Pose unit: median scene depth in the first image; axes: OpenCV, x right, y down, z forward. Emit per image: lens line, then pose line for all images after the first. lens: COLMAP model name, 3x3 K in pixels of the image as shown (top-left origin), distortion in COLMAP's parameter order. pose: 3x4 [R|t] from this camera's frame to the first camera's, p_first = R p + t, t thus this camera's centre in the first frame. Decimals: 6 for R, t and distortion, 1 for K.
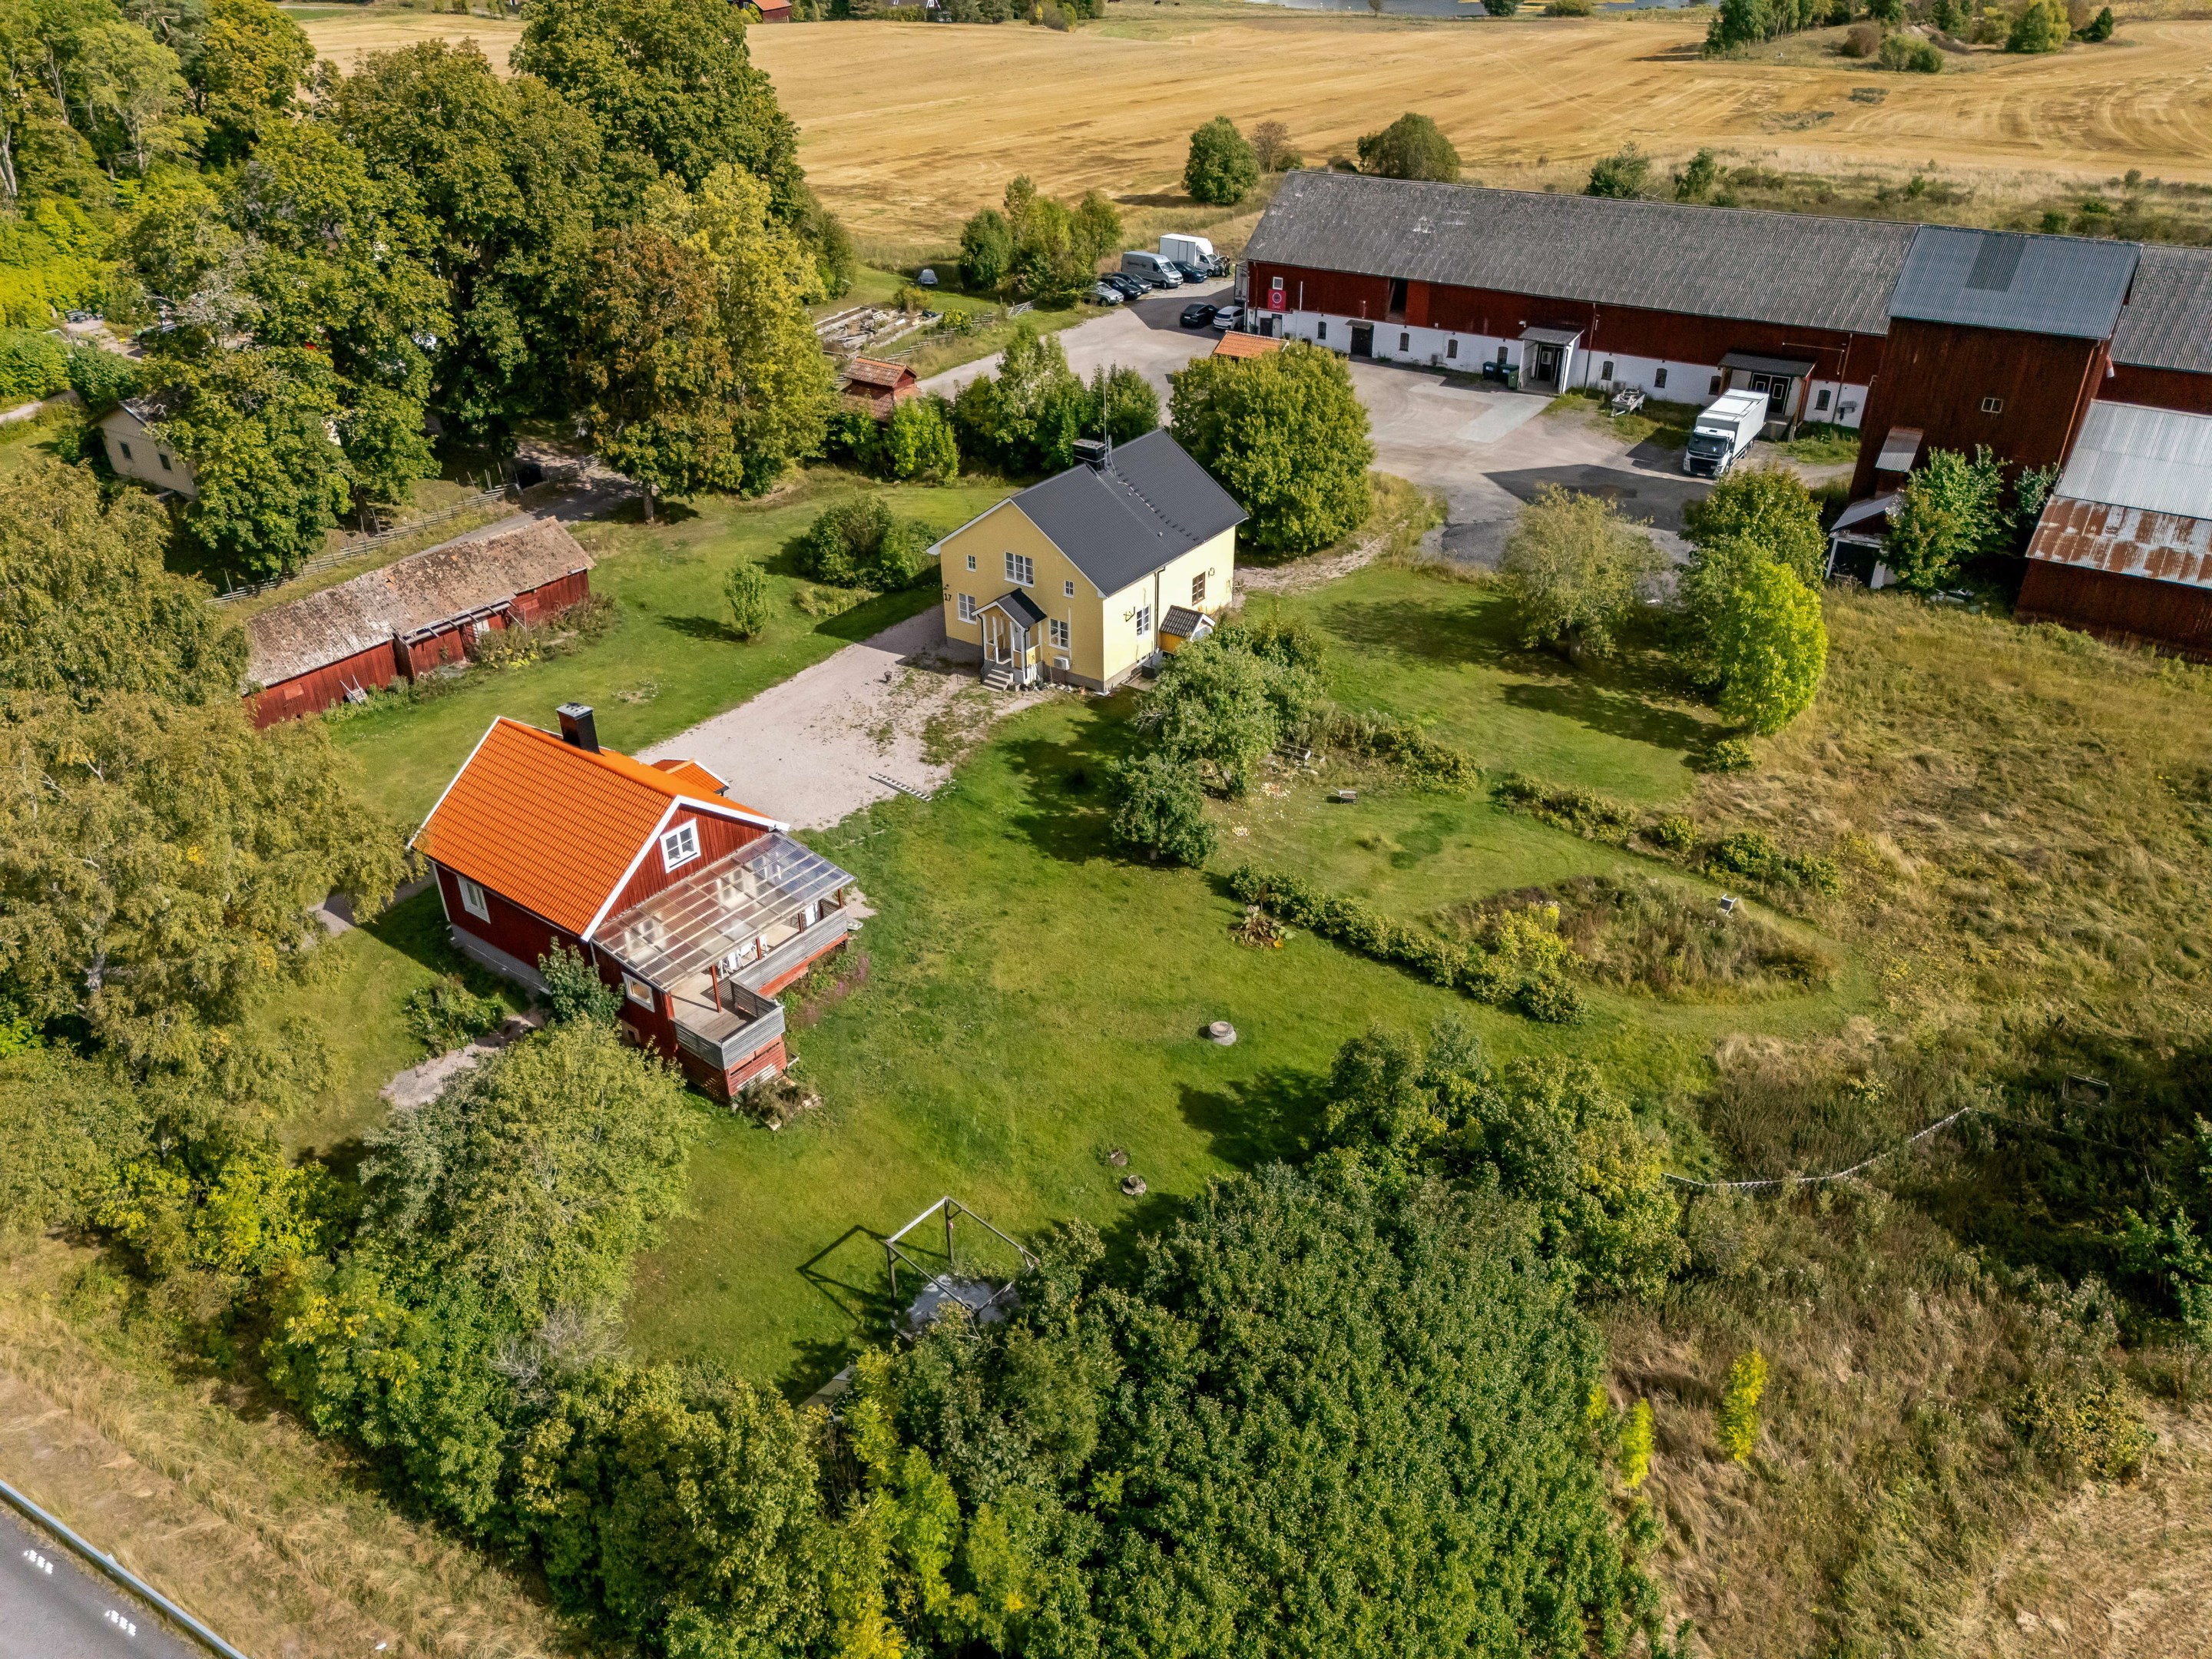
lens RADIAL K [[1628.1, 0, 1118.0], [0, 1628.1, 842.8], [0, 0, 1]] dist [0.077925, -0.068187]
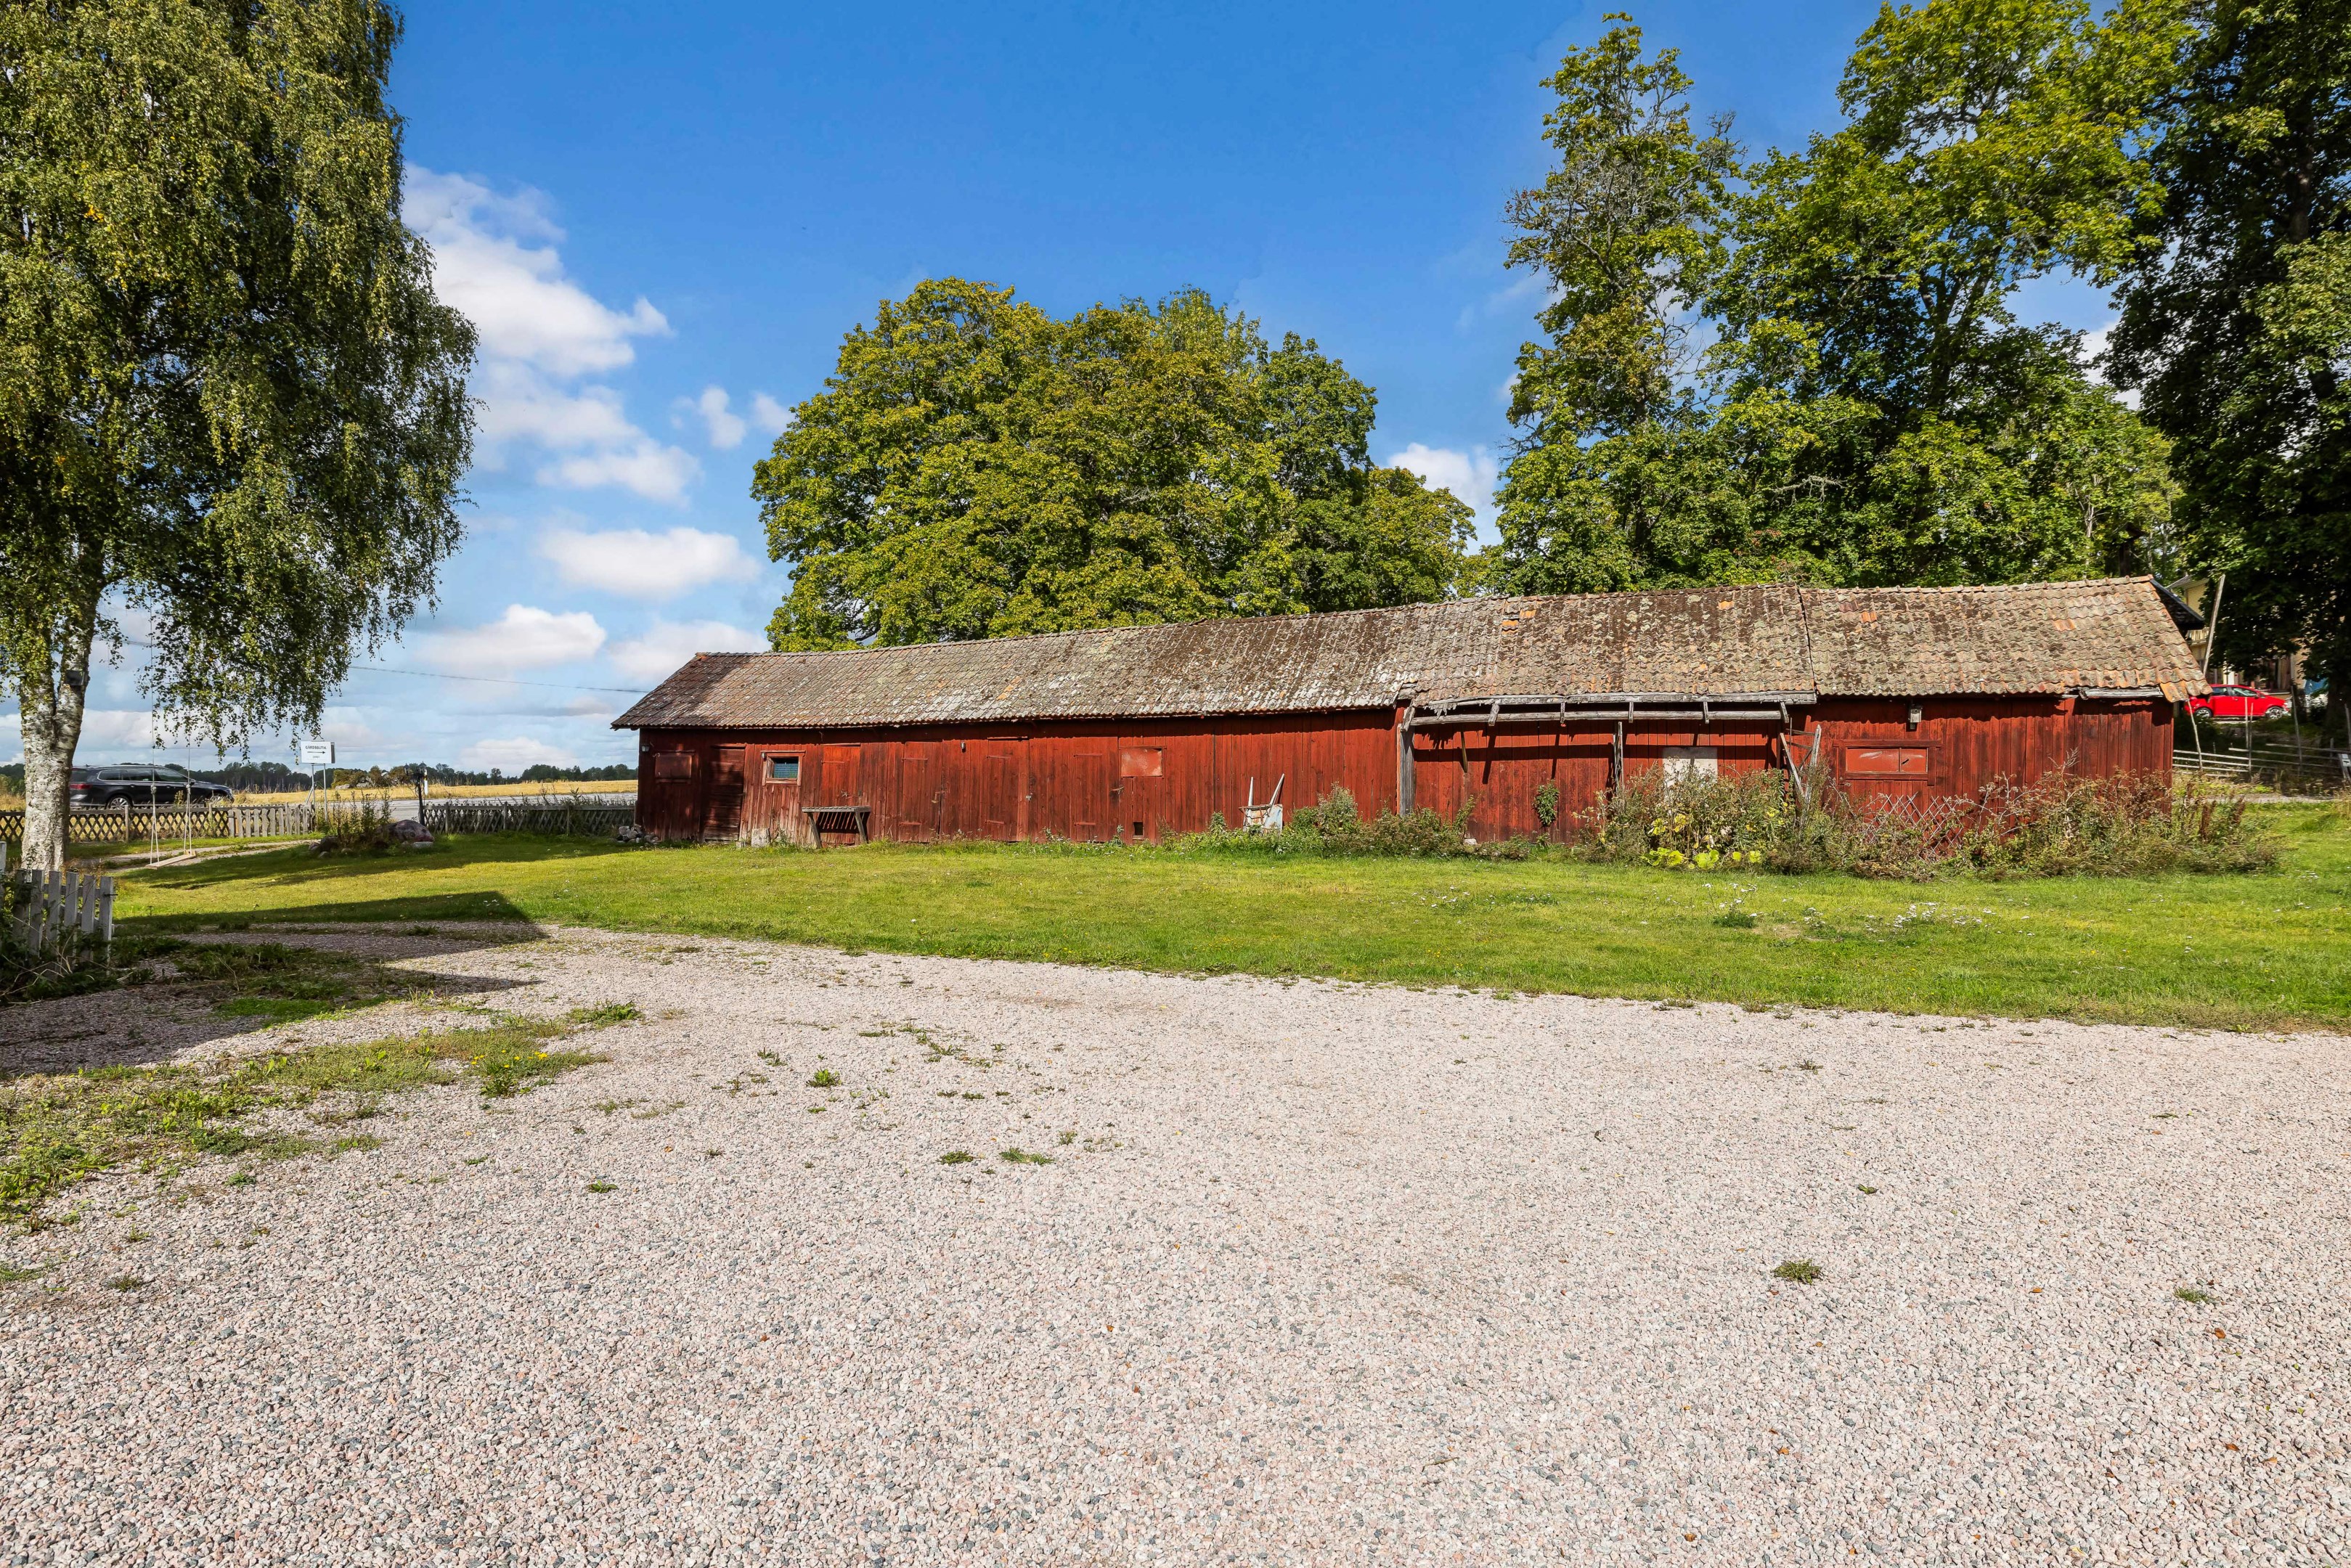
lens RADIAL K [[1369.7, 0, 1167.0], [0, 1369.7, 781.2], [0, 0, 1]] dist [-0.007243, 0.000049]
pose [[0.236412, -0.001469, -0.971652, -0.144615], [-0.492020, 0.862132, -0.121017, -0.044637], [0.837870, 0.506681, 0.203096, 0.876115]]
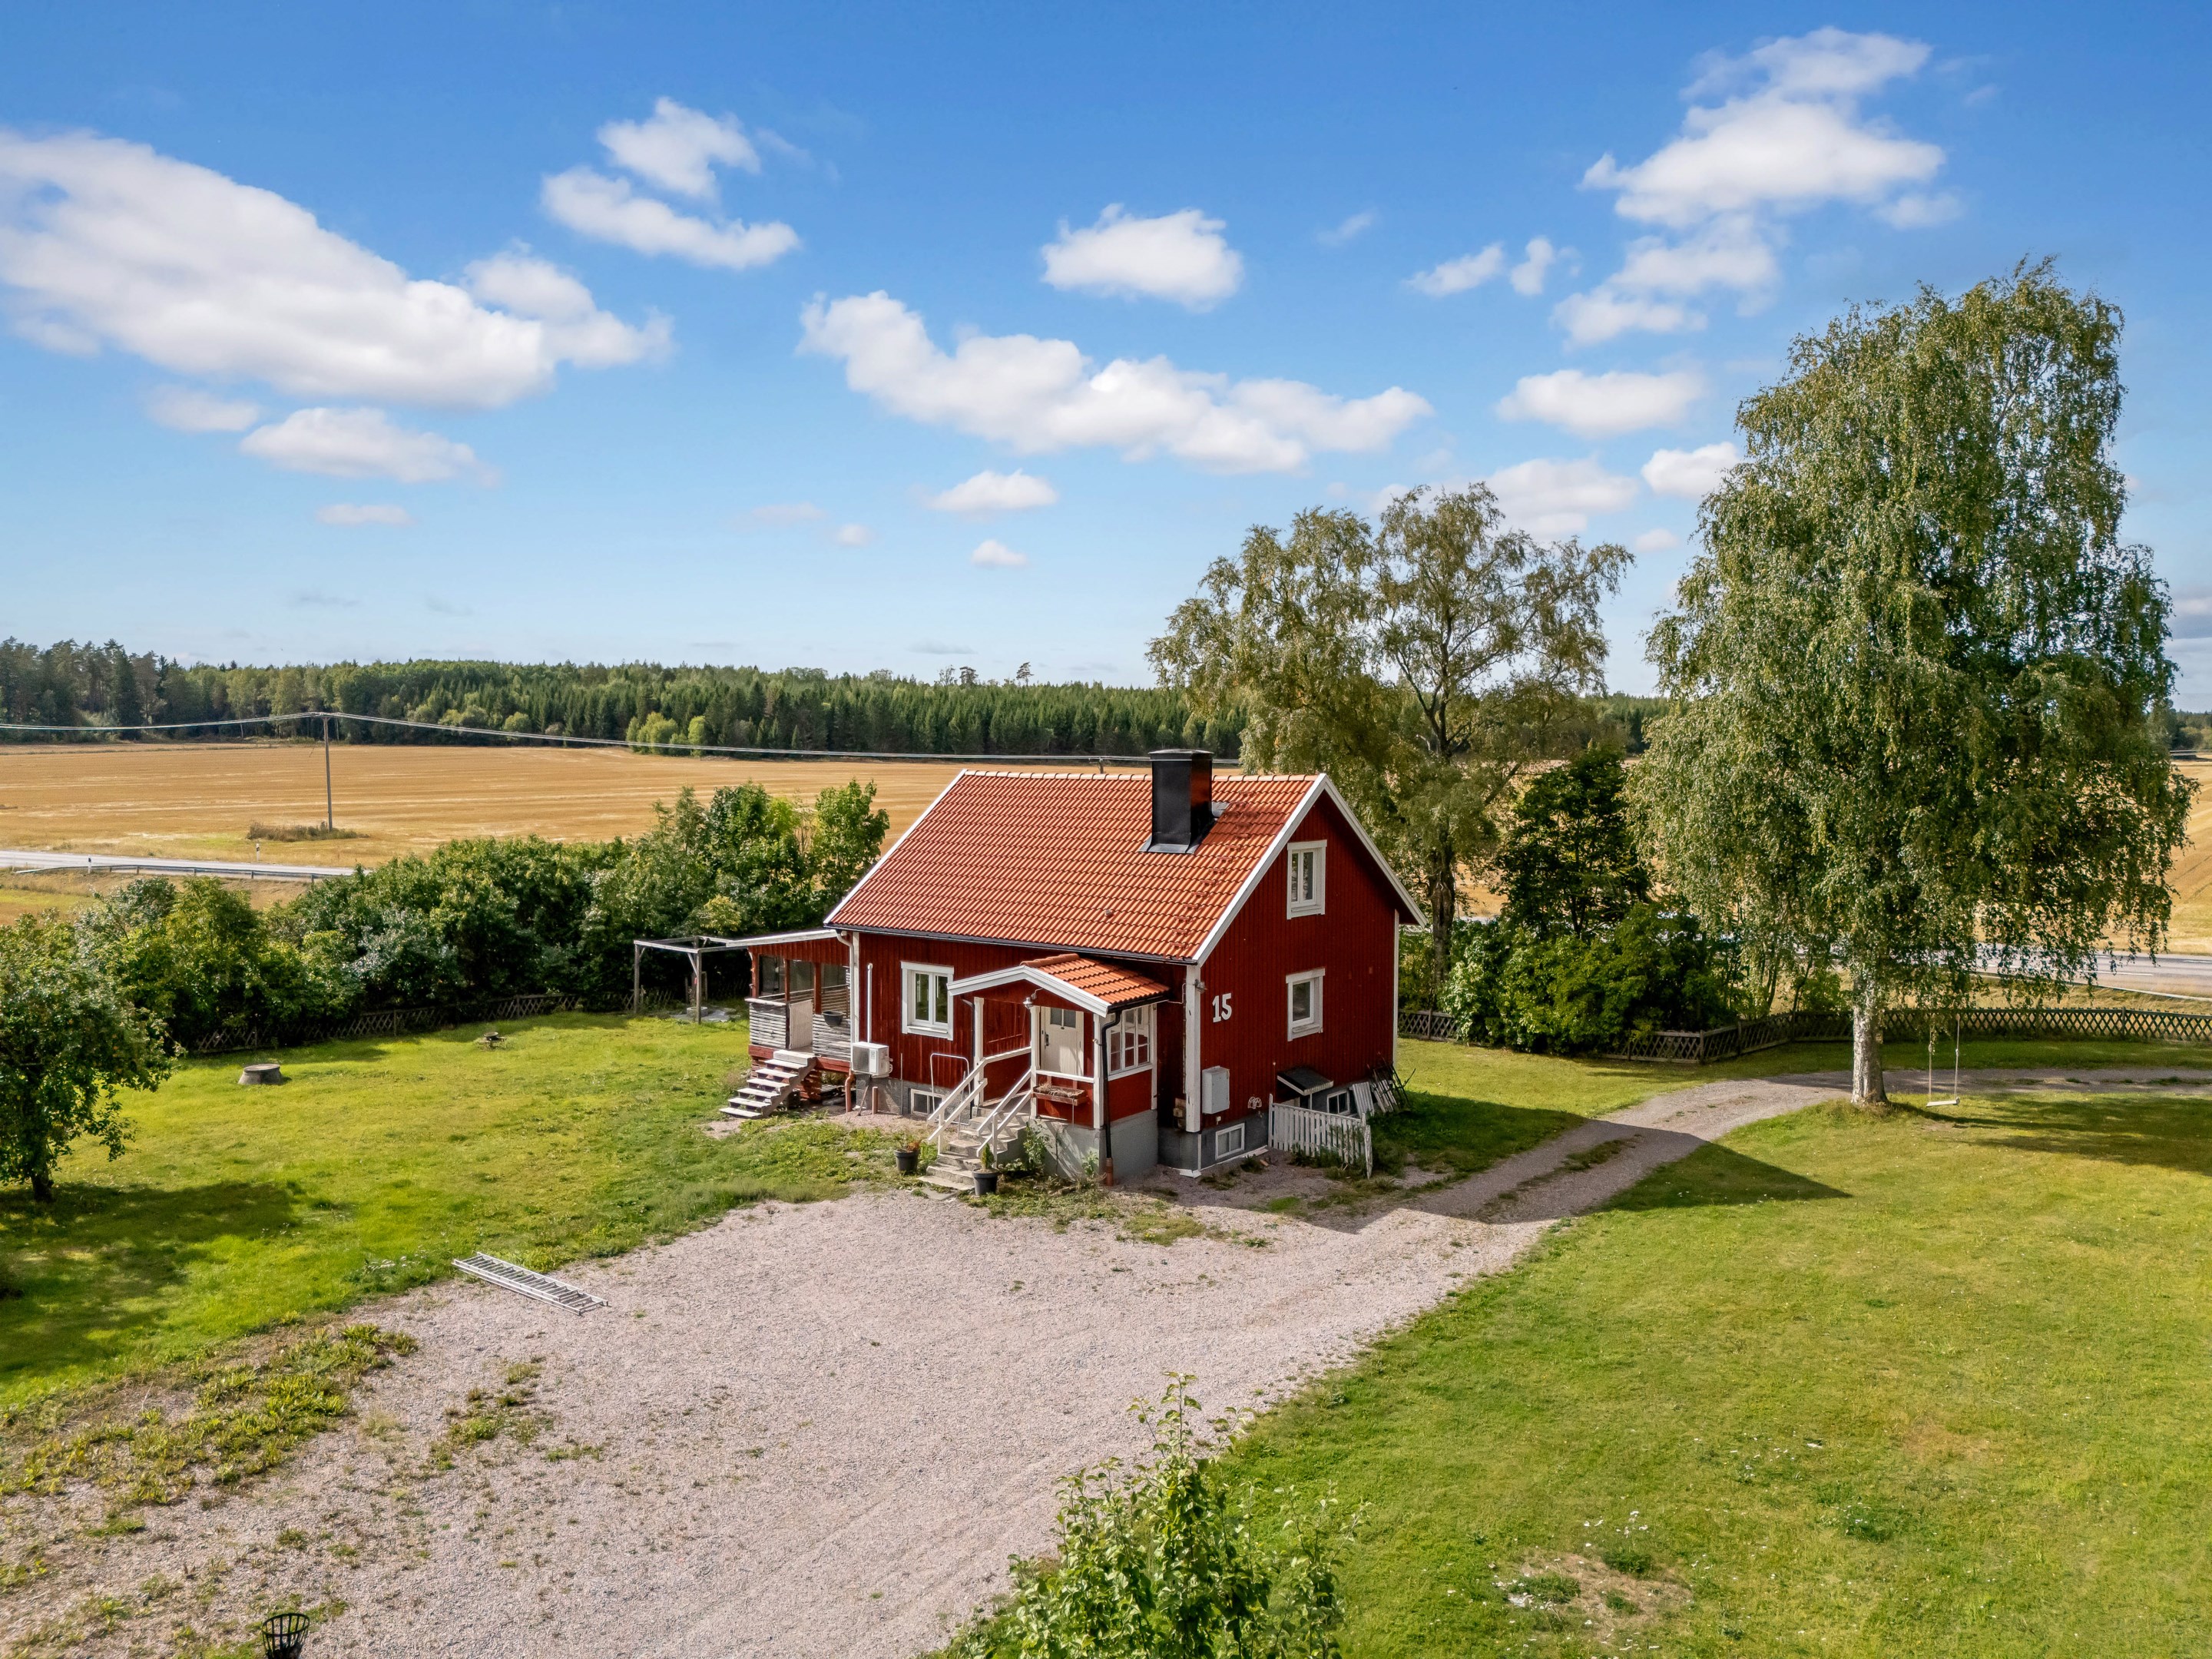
lens RADIAL K [[1628.1, 0, 1111.9], [0, 1628.1, 813.5], [0, 0, 1]] dist [0.077925, -0.068187]
pose [[-0.999928, 0.005299, 0.010807, -0.232761], [0.010373, 0.834833, 0.550406, -0.275704], [-0.006105, 0.550478, -0.834827, 1.099844]]
